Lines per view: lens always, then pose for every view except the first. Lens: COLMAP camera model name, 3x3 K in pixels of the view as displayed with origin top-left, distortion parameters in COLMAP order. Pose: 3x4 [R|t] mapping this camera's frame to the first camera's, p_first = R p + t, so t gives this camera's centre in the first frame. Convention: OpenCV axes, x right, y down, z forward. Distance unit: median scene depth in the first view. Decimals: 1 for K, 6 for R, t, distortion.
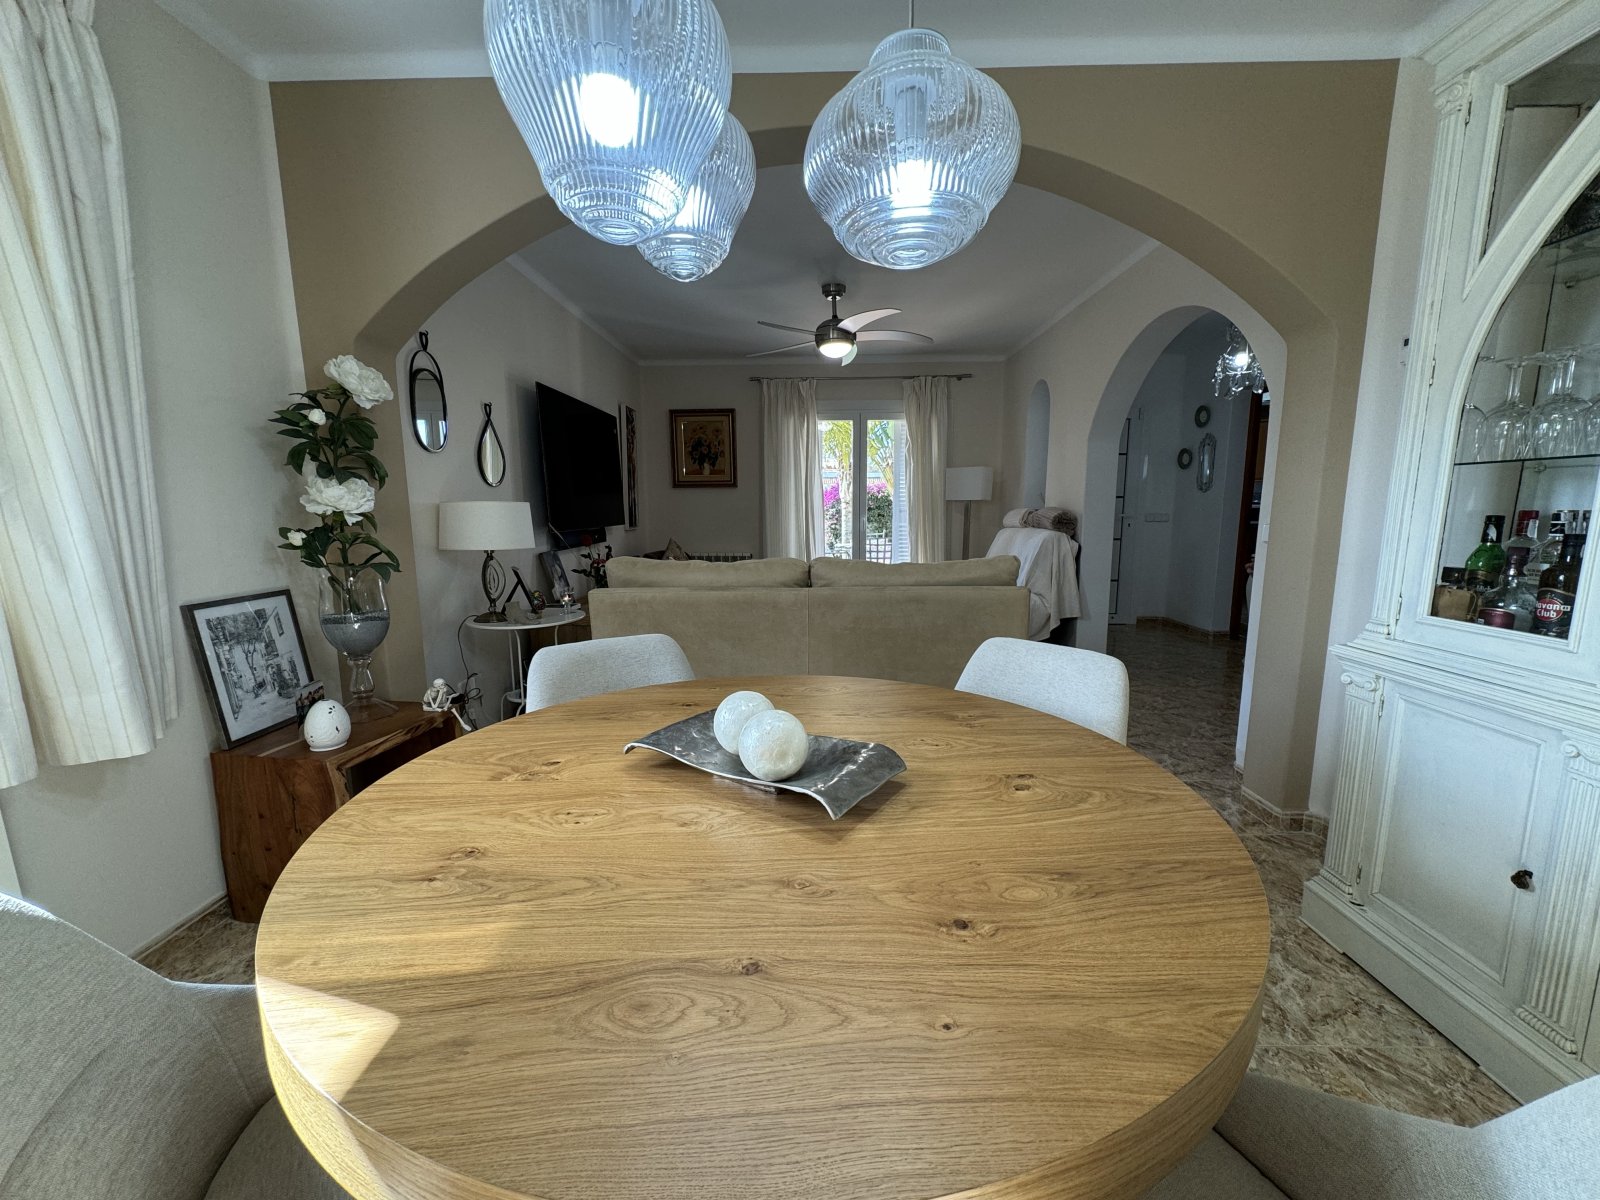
lens RADIAL K [[639.2, 0, 804.0], [0, 639.2, 604.7], [0, 0, 1]] dist [-0.003669, -0.000446]
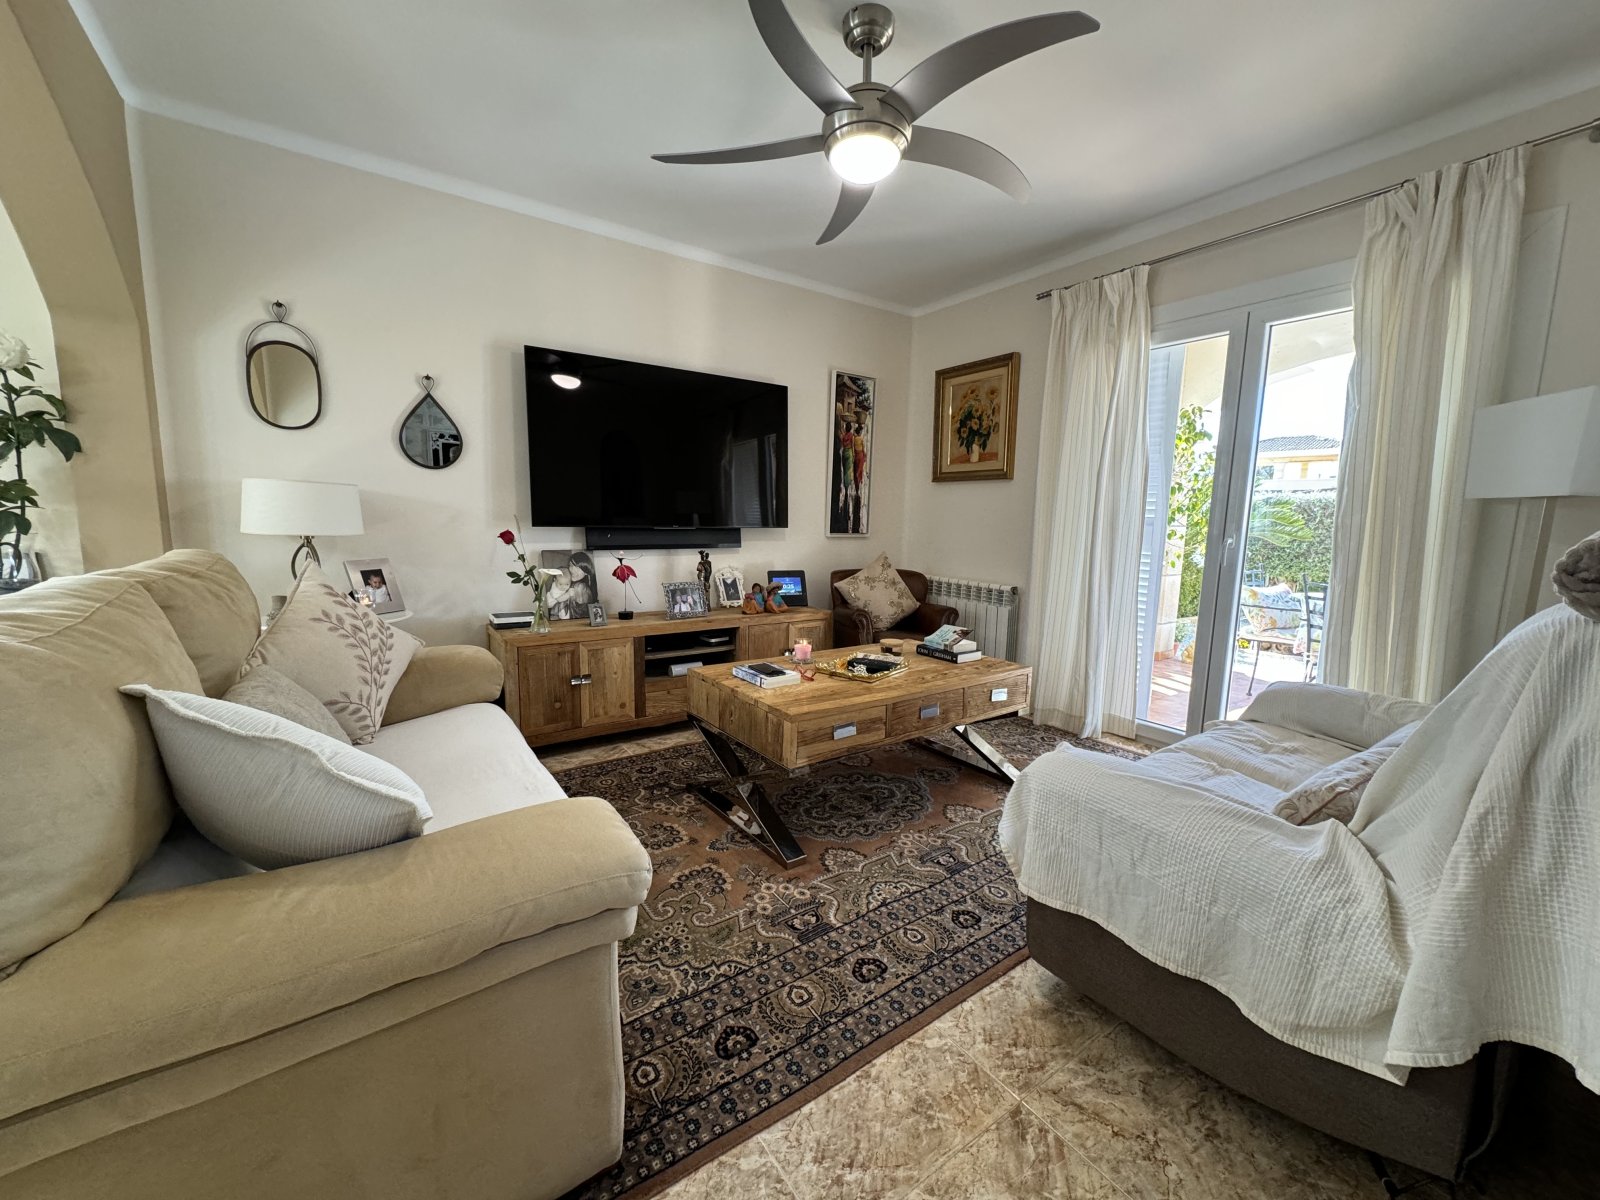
lens RADIAL K [[639.2, 0, 799.7], [0, 639.2, 594.1], [0, 0, 1]] dist [-0.003669, -0.000446]
pose [[0.563550, 0.126933, -0.816271, 0.303309], [-0.152693, 0.987103, 0.048079, -0.073309], [0.811847, 0.097544, 0.575664, 0.490645]]
